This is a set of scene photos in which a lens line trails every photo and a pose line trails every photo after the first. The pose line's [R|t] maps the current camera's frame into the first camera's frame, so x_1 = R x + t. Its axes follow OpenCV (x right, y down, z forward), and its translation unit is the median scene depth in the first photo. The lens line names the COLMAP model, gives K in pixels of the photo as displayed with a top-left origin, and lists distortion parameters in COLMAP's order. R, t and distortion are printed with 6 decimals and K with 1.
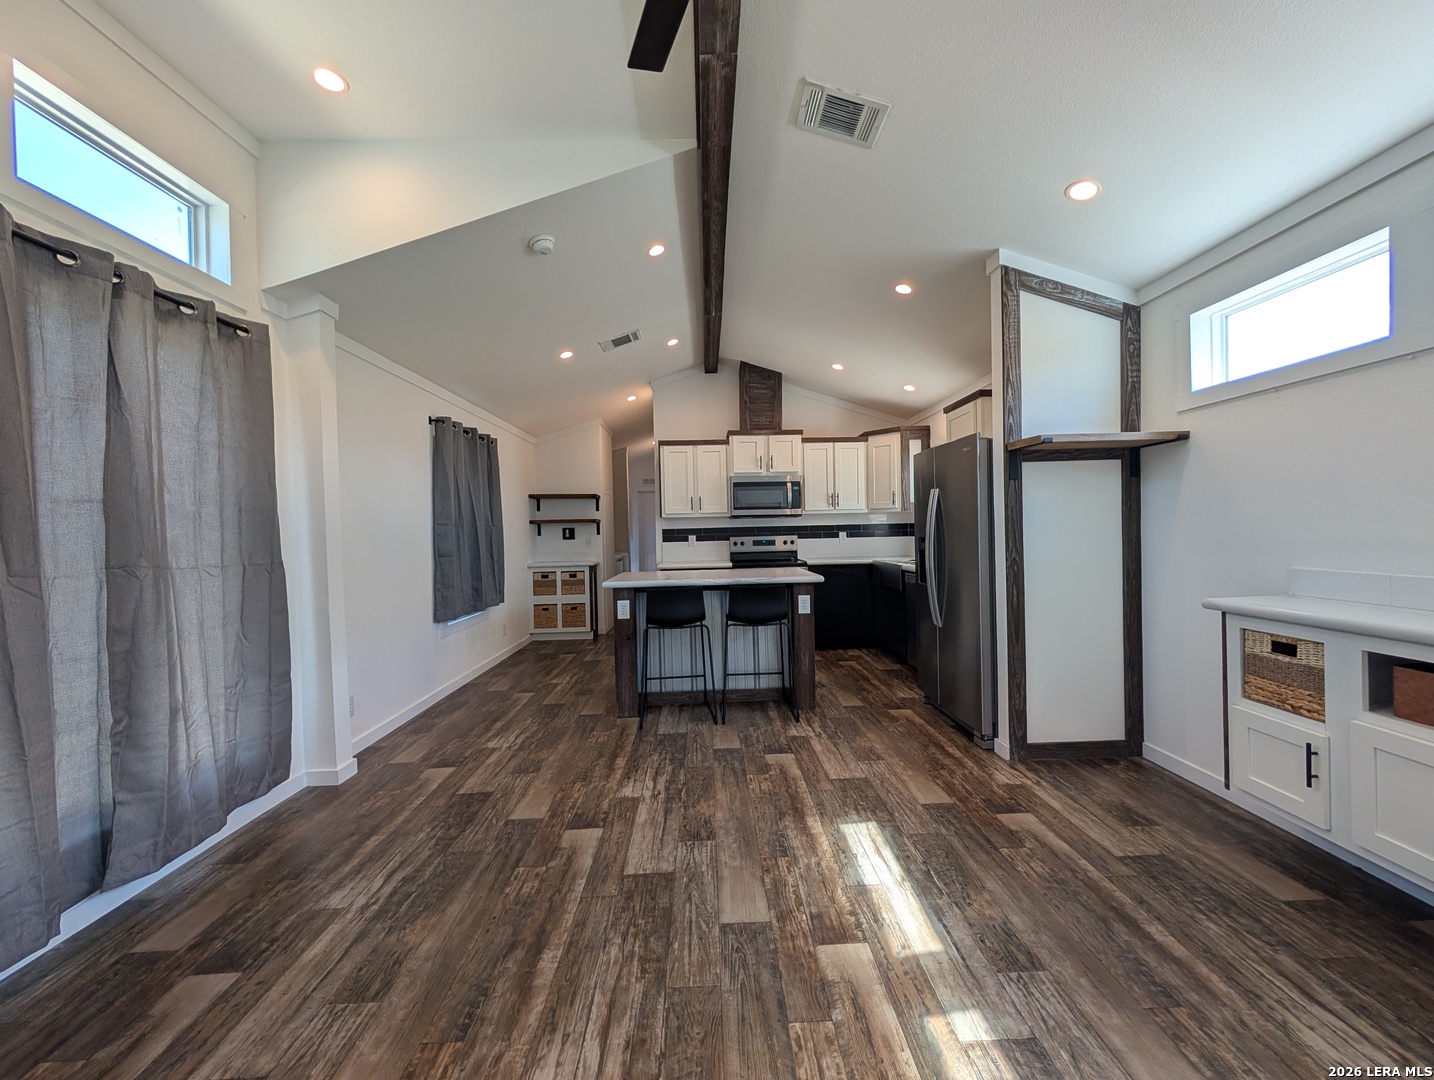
lens RADIAL K [[542.6, 0, 719.1], [0, 542.6, 540.8], [0, 0, 1]] dist [-0.000980, 0.000803]
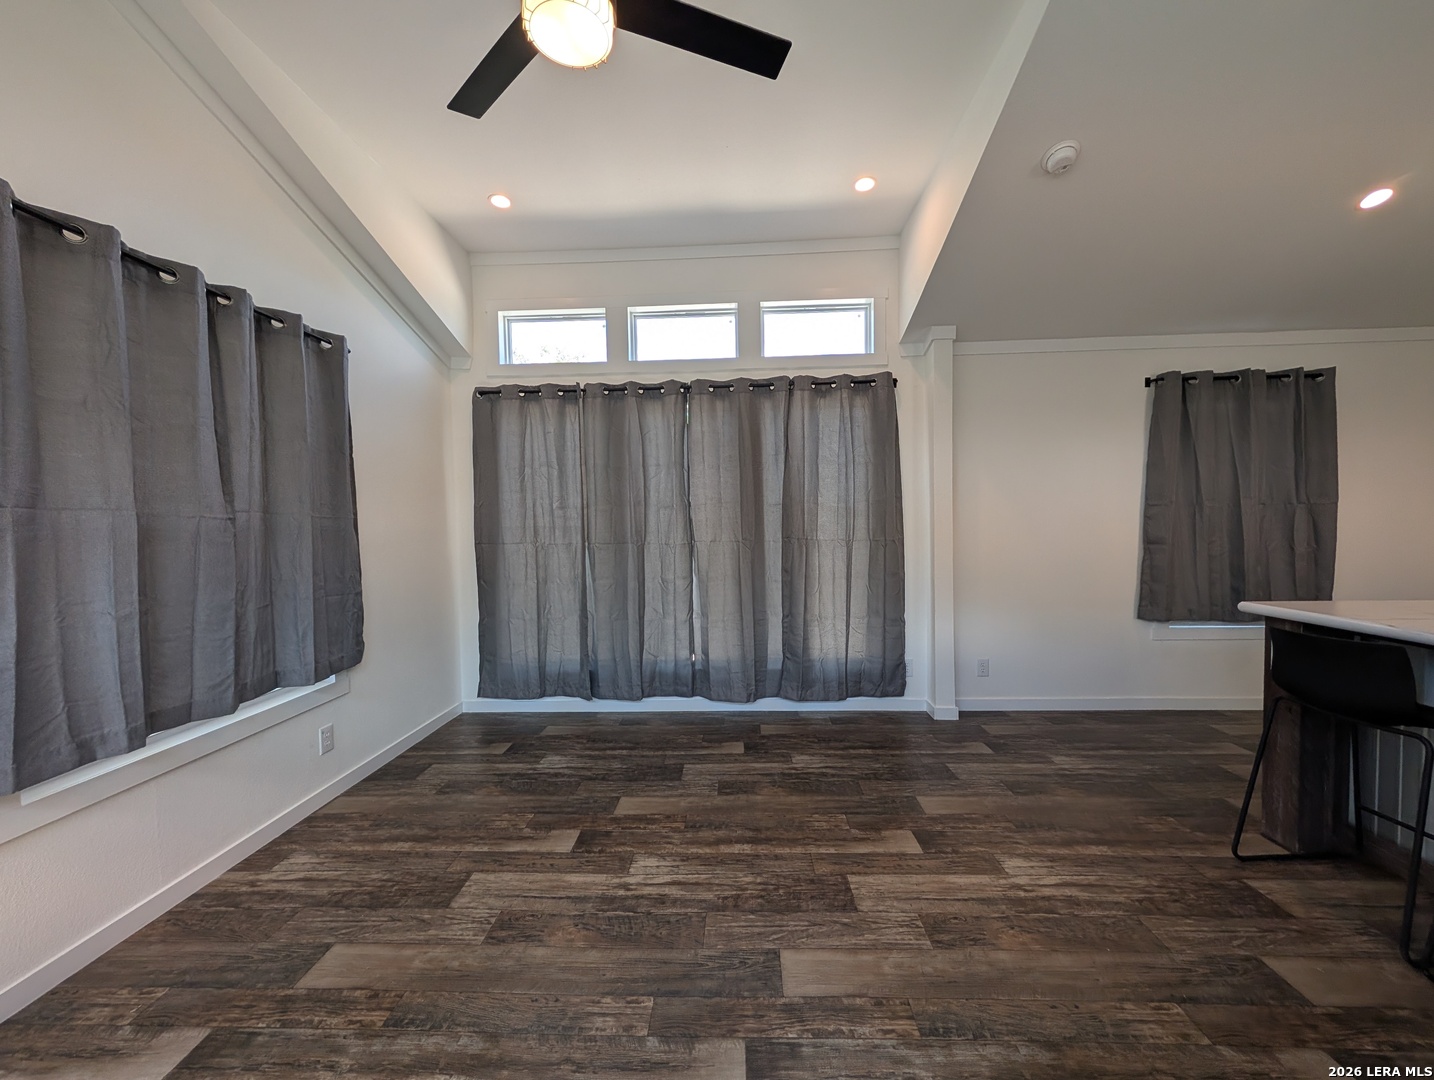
lens RADIAL K [[542.6, 0, 720.4], [0, 542.6, 539.2], [0, 0, 1]] dist [-0.000980, 0.000803]
pose [[-0.066650, 0.056885, -0.996154, 0.817220], [-0.002115, 0.998363, 0.057153, -0.053425], [0.997774, 0.005916, -0.066421, 0.861672]]
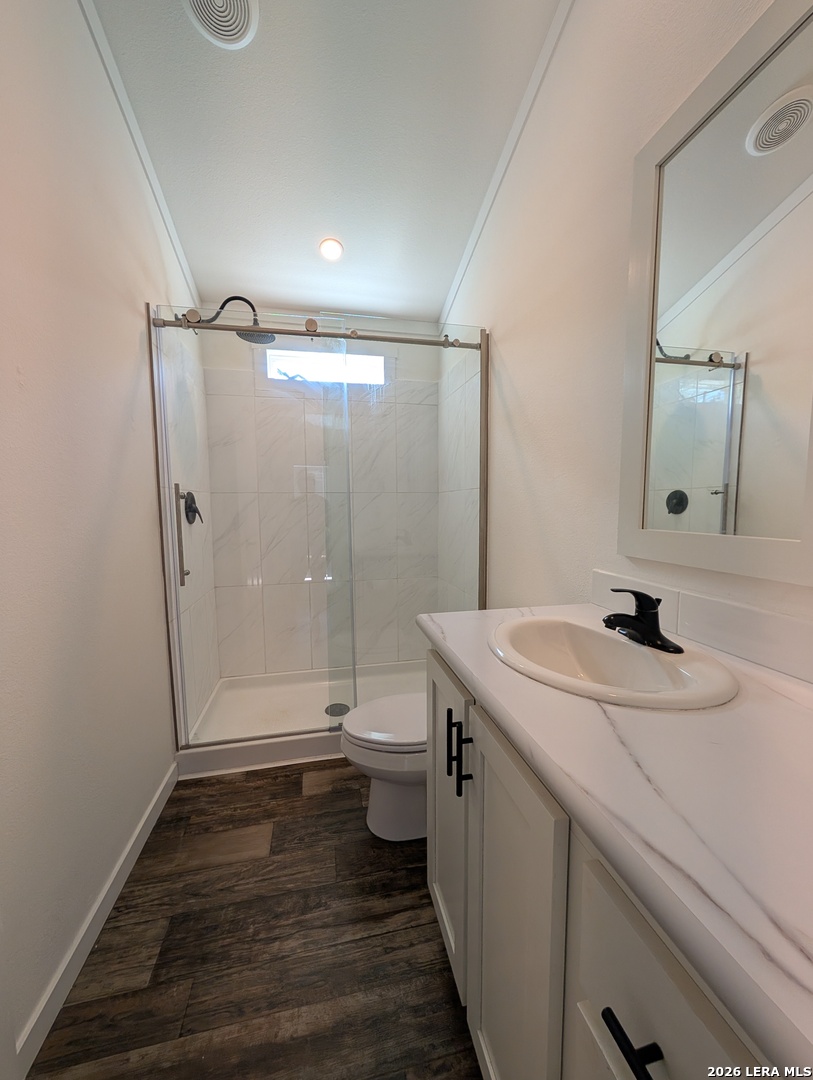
lens RADIAL K [[408.7, 0, 405.8], [0, 408.7, 543.8], [0, 0, 1]] dist [-0.000980, 0.000803]
pose [[-0.185676, -0.069518, 0.980149, -0.750450], [0.042373, 0.996000, 0.078669, 0.008562], [-0.981697, 0.056139, -0.181987, 0.757696]]
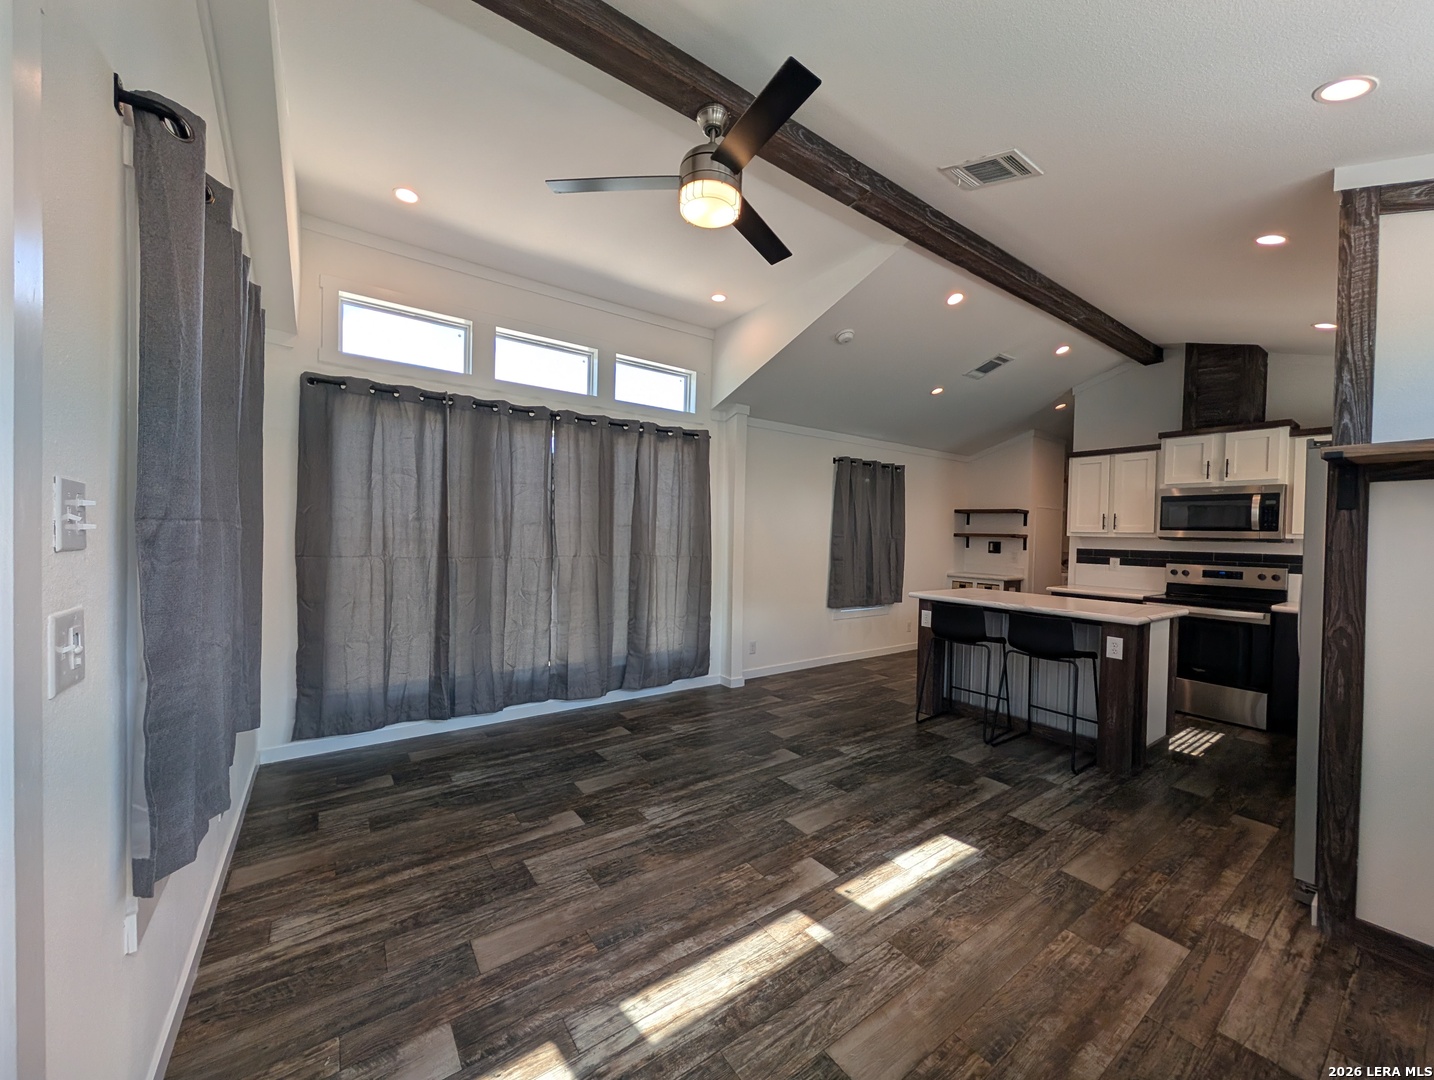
lens RADIAL K [[542.6, 0, 719.5], [0, 542.6, 538.8], [0, 0, 1]] dist [-0.000980, 0.000803]
pose [[0.557430, 0.043693, -0.829073, 0.996507], [-0.052348, 0.998477, 0.017424, -0.072206], [0.828572, 0.033688, 0.558869, -0.003544]]
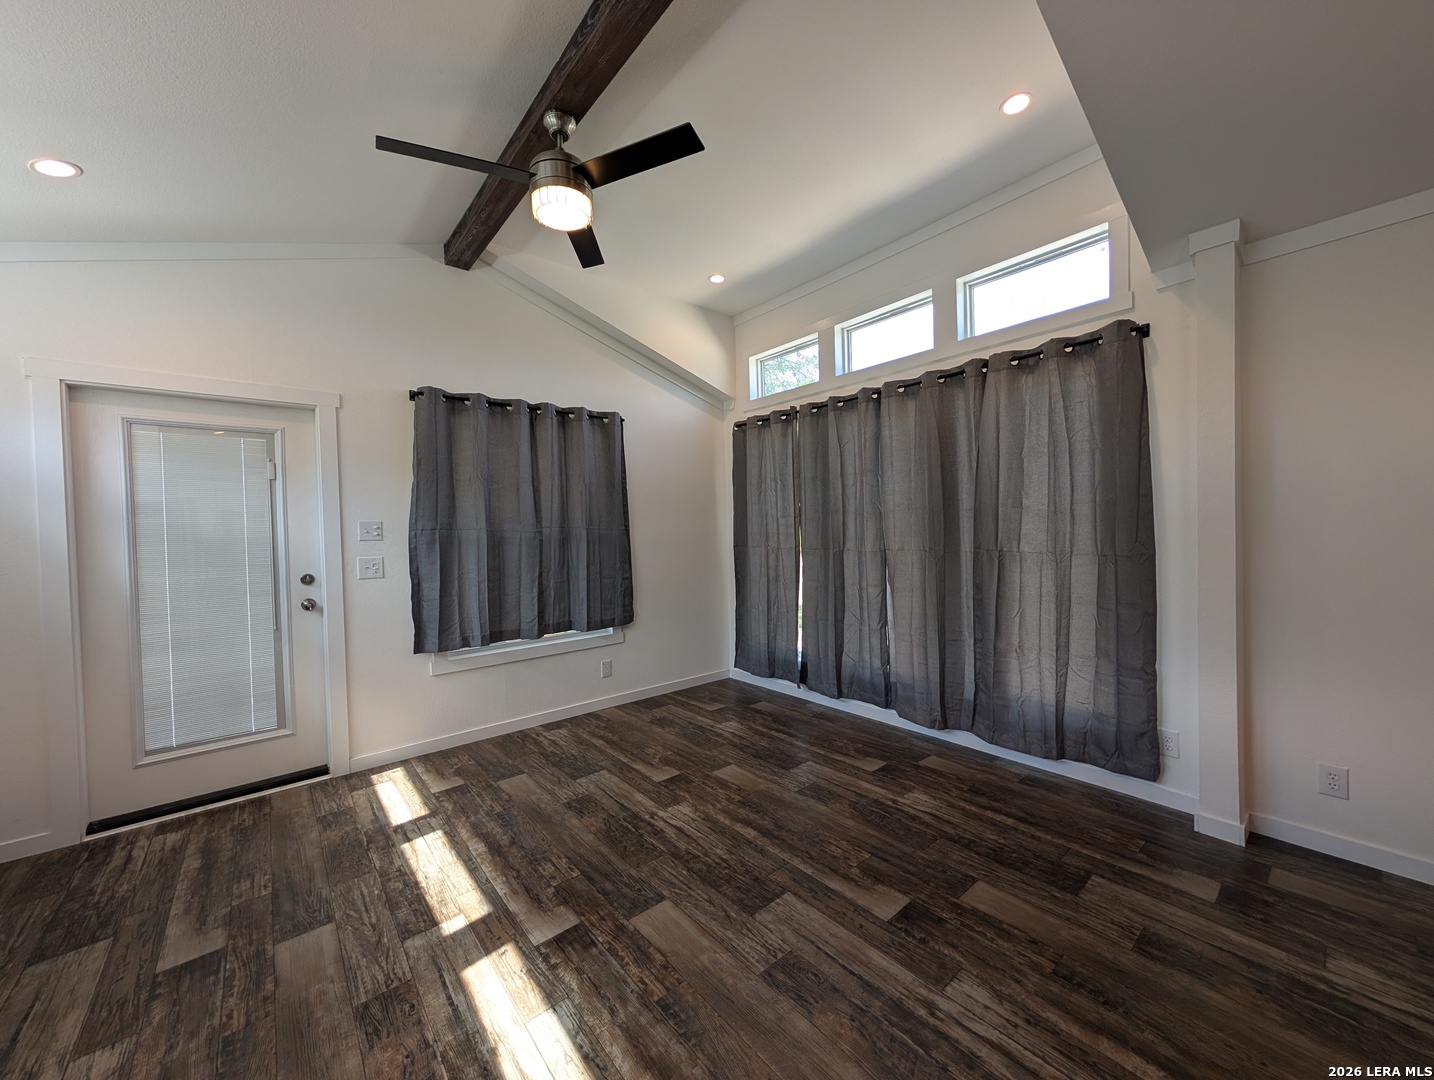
lens RADIAL K [[542.6, 0, 720.3], [0, 542.6, 539.8], [0, 0, 1]] dist [-0.000980, 0.000803]
pose [[-0.780862, 0.055619, -0.622222, 0.517506], [0.030072, 0.998221, 0.051489, -0.081723], [0.623979, 0.021494, -0.781145, 1.739786]]
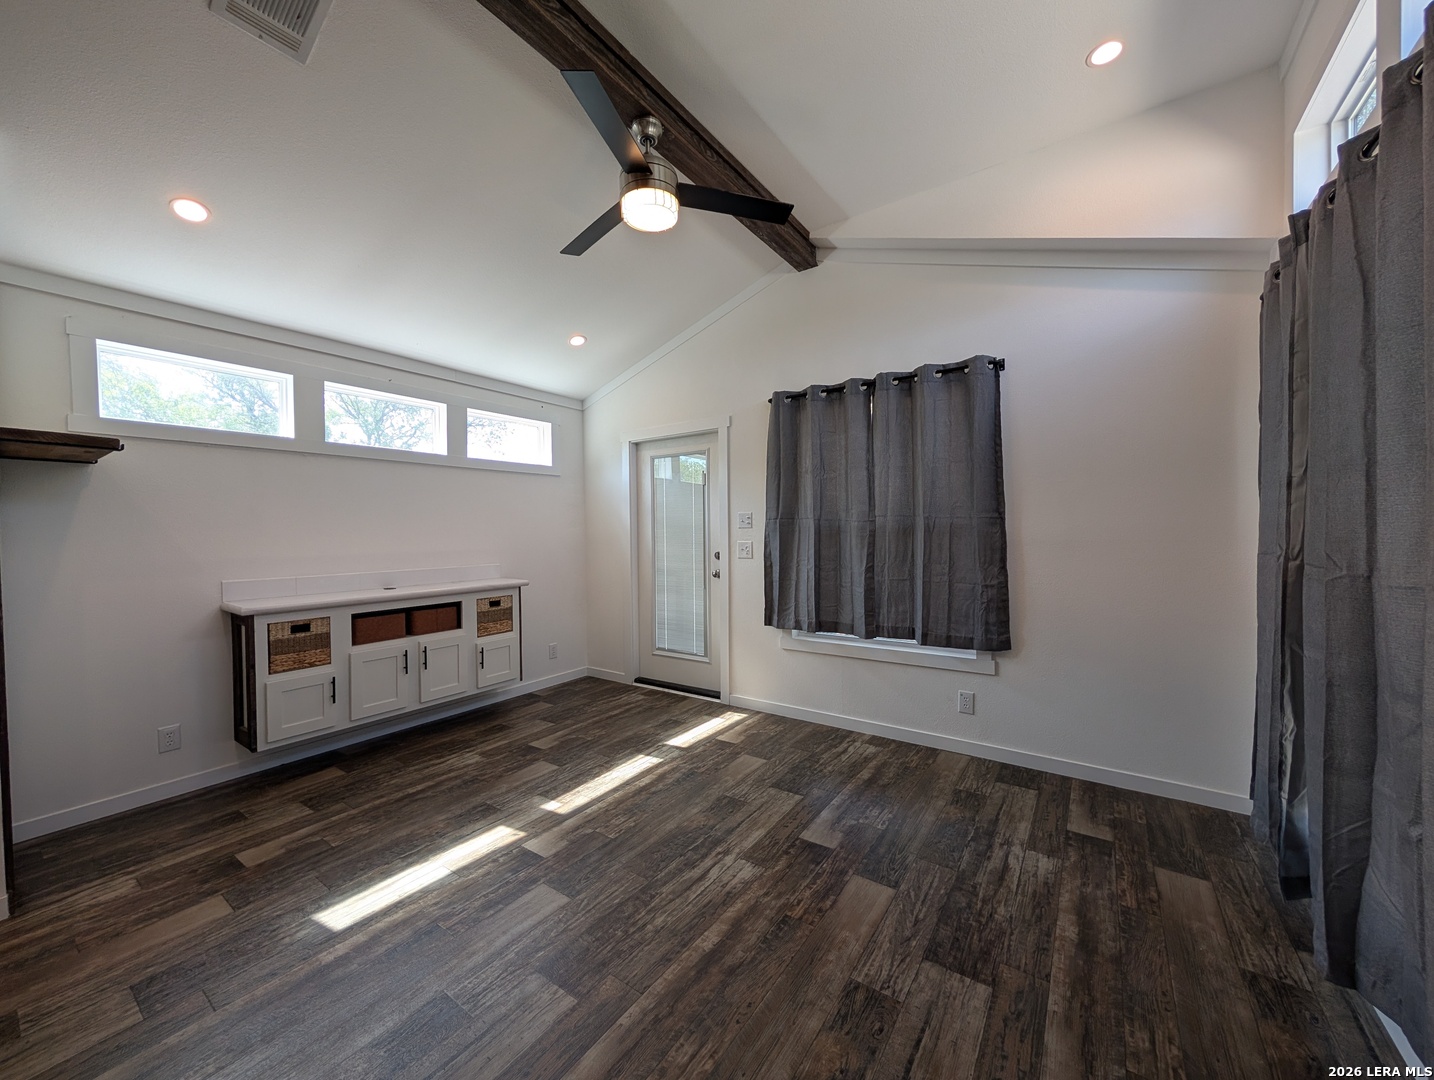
lens RADIAL K [[542.6, 0, 721.2], [0, 542.6, 540.7], [0, 0, 1]] dist [-0.000980, 0.000803]
pose [[-0.804468, 0.025192, 0.593462, -0.821182], [0.046277, 0.998722, 0.020335, -0.024936], [-0.592191, 0.043823, -0.804605, 1.507902]]
